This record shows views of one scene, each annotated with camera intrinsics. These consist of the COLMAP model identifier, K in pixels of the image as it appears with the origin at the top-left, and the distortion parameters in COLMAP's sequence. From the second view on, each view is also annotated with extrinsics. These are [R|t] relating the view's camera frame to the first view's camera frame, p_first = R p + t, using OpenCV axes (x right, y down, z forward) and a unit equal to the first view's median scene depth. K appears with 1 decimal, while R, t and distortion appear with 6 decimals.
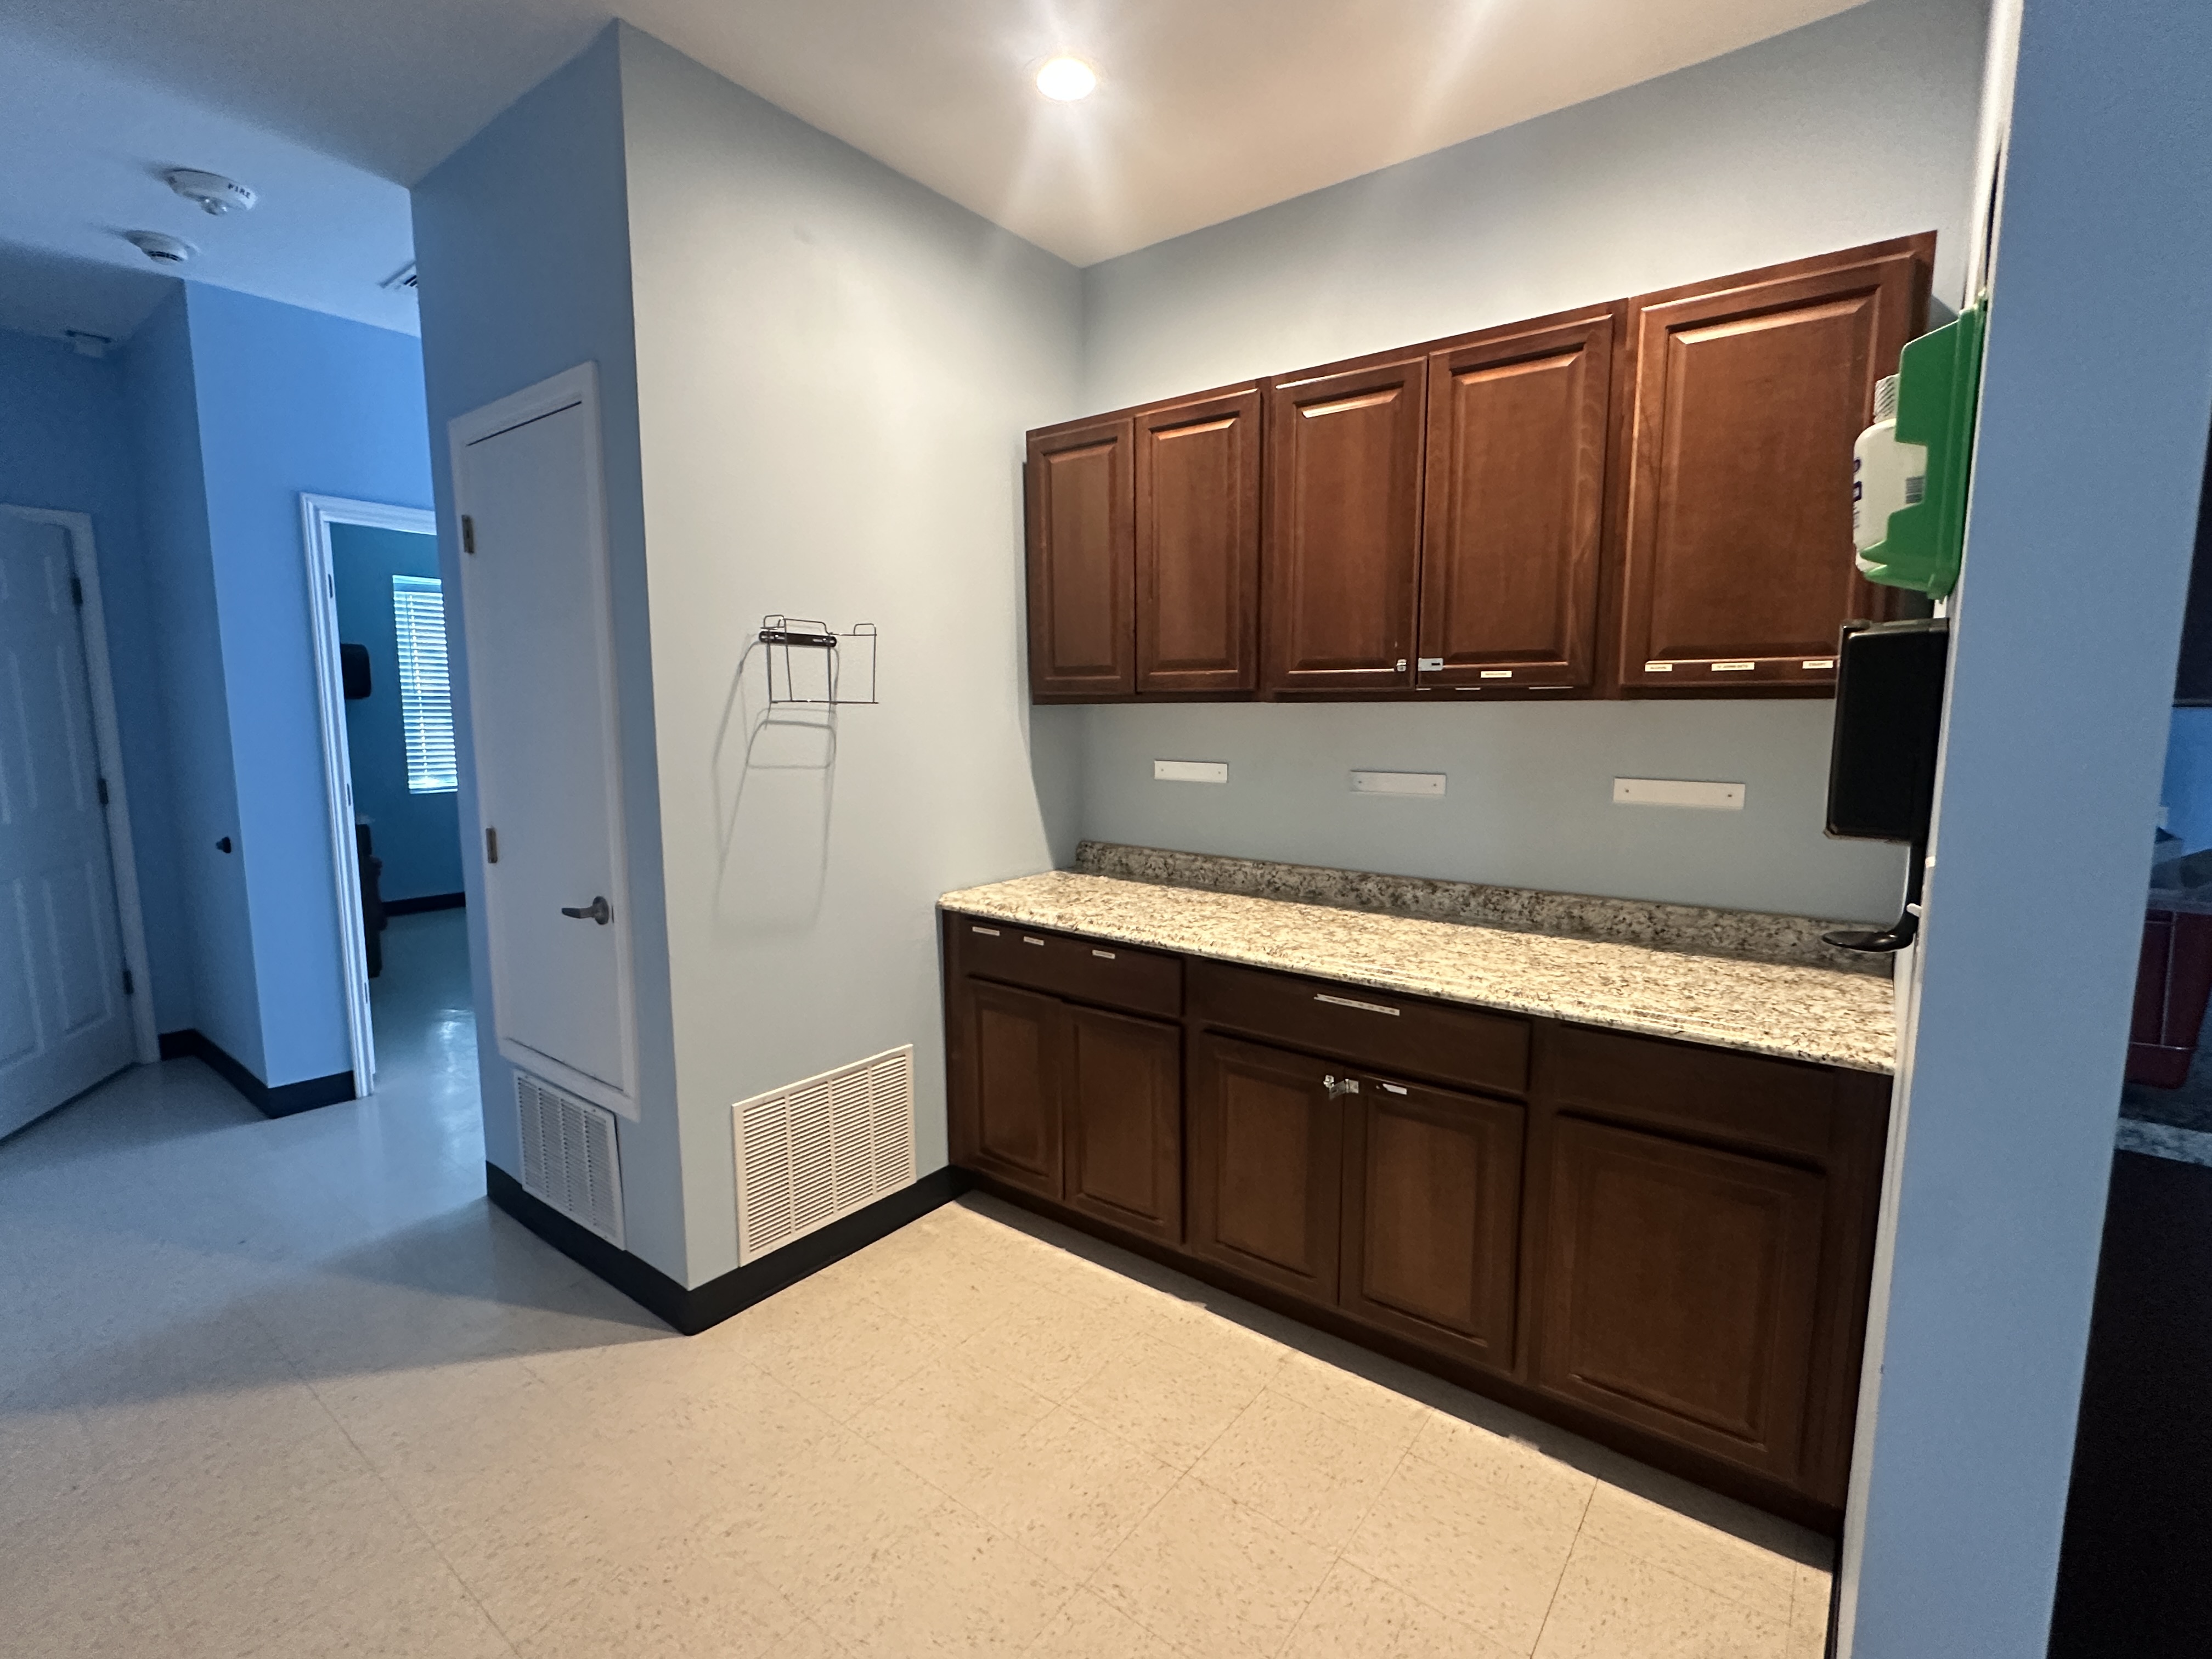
lens RADIAL K [[1017.8, 0, 1106.0], [0, 1017.8, 829.5], [0, 0, 1]] dist [0.001477, 0.000066]
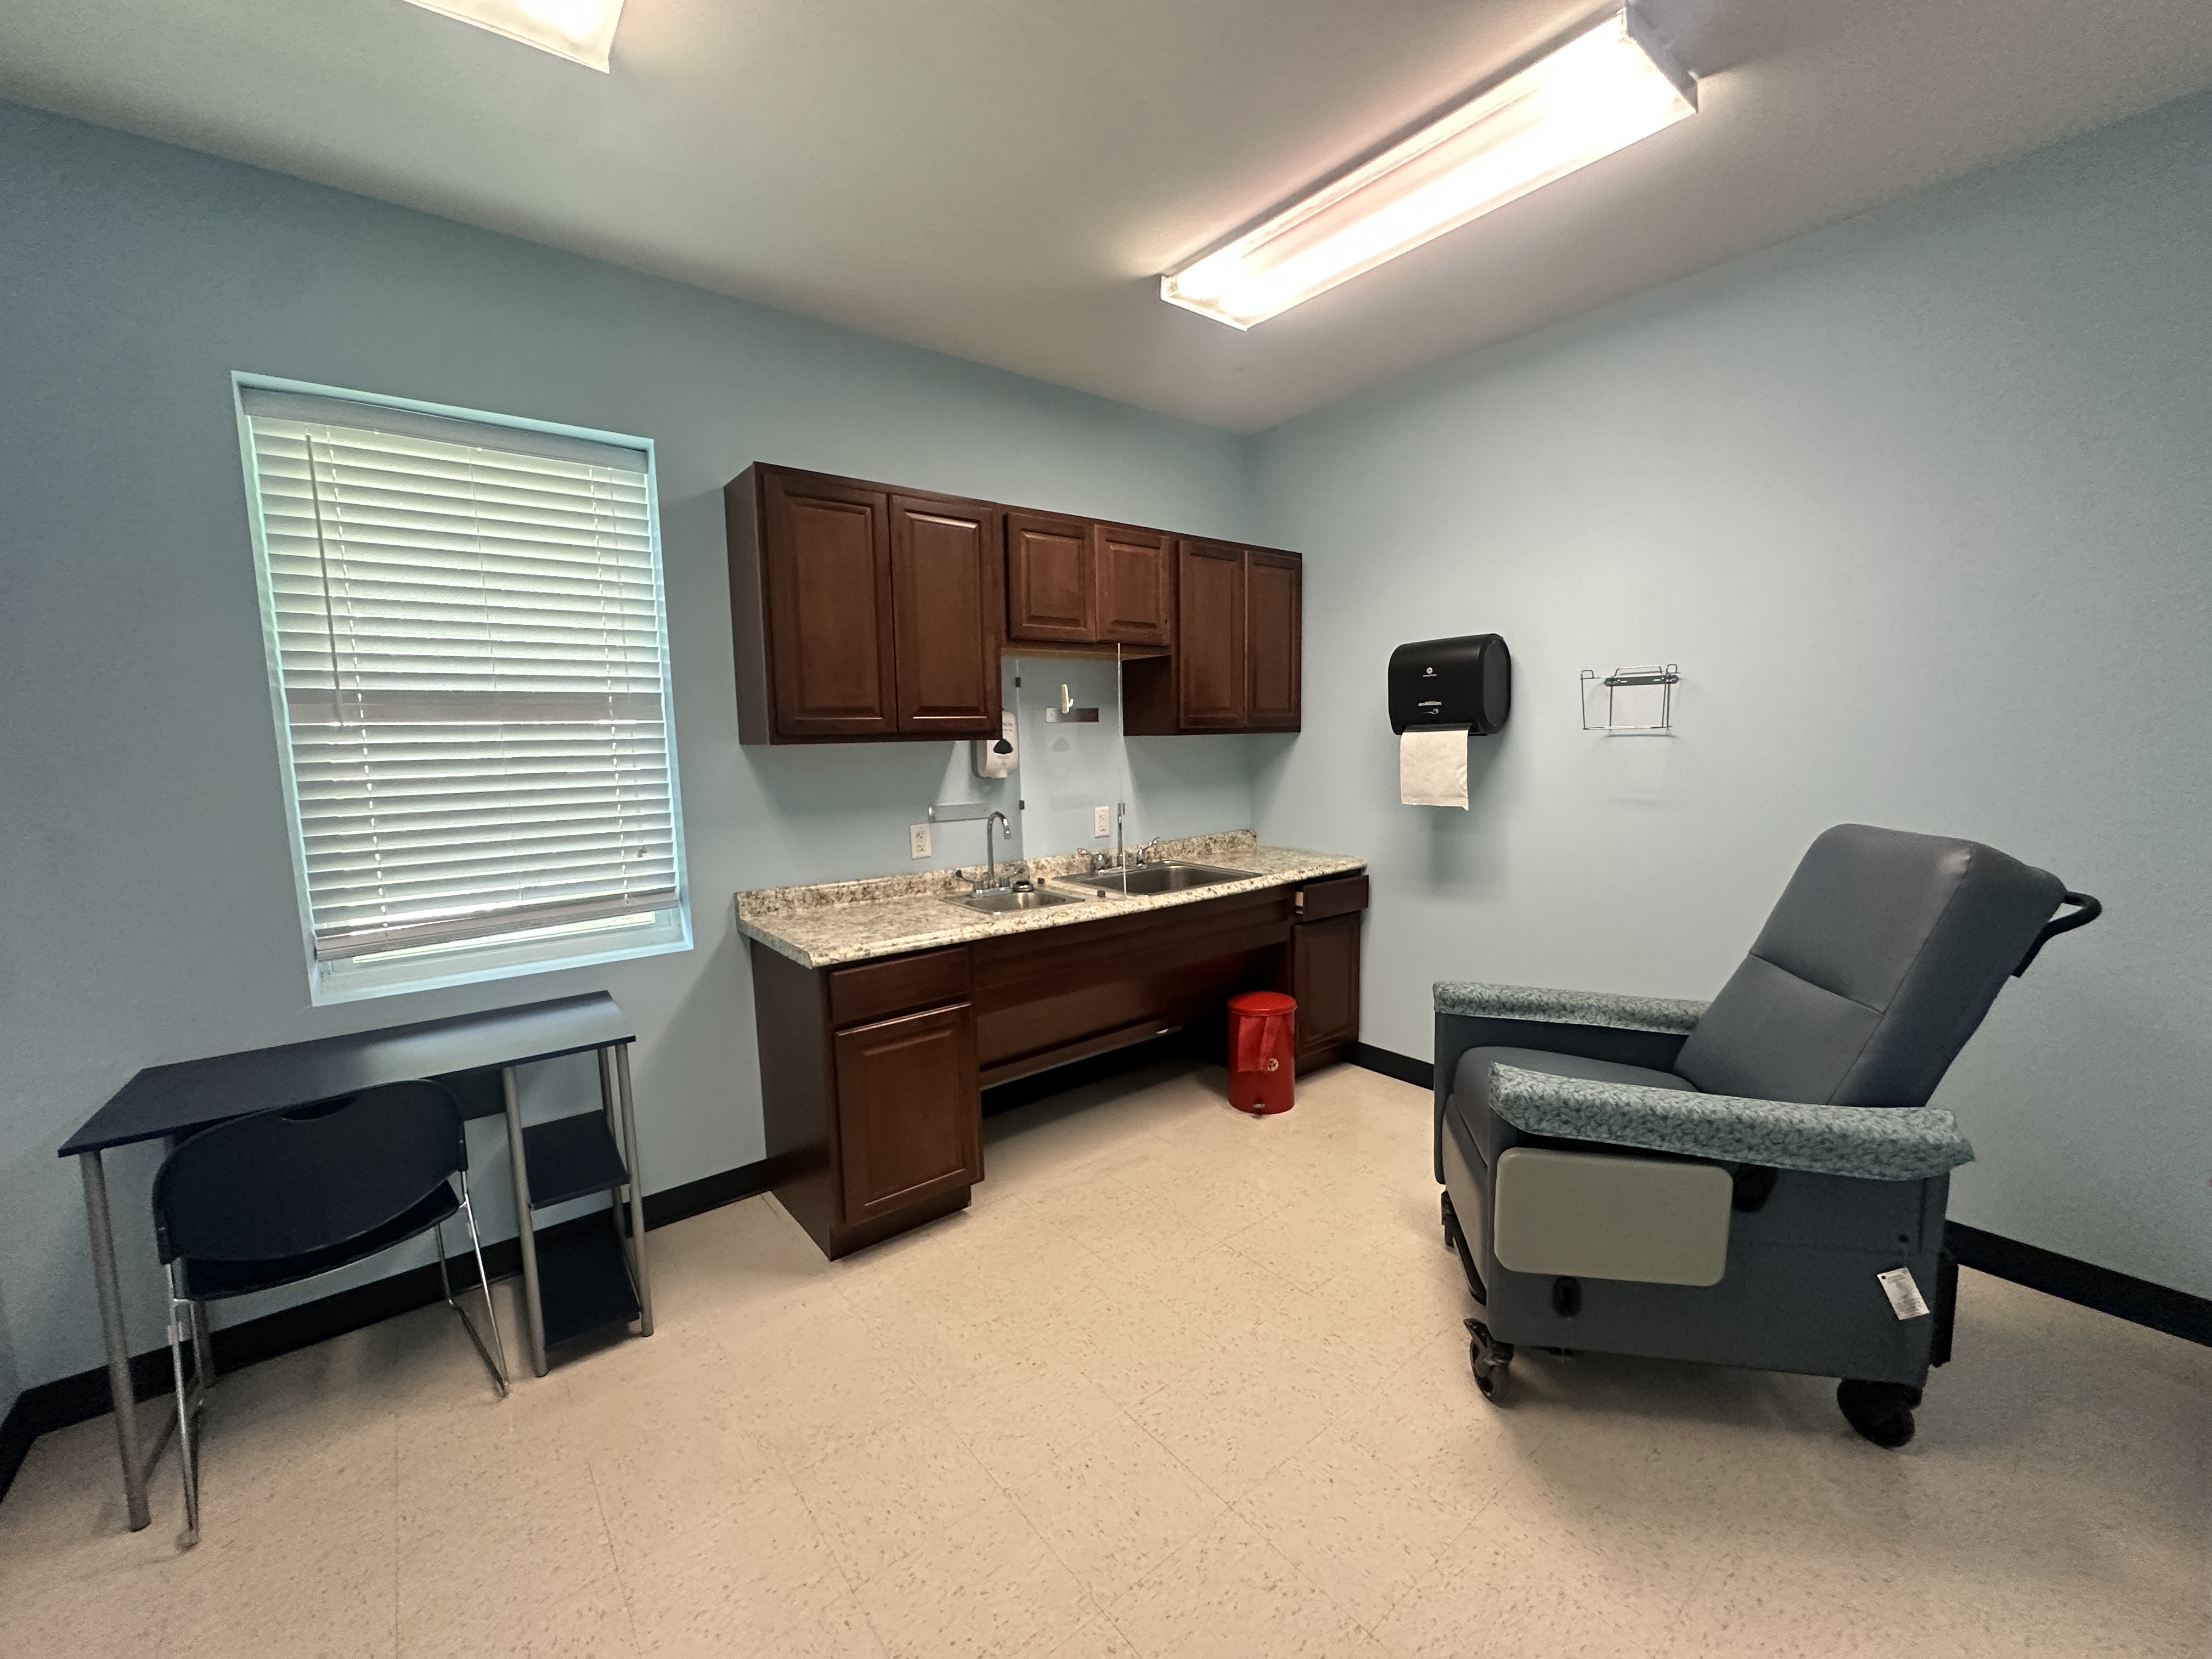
lens RADIAL K [[882.4, 0, 1106.0], [0, 882.4, 829.5], [0, 0, 1]] dist [-0.000735, -0.000281]
pose [[0.232308, -0.101026, 0.967381, -1.015530], [0.137700, 0.987990, 0.070111, -0.078939], [-0.962846, 0.116921, 0.243429, 0.651759]]
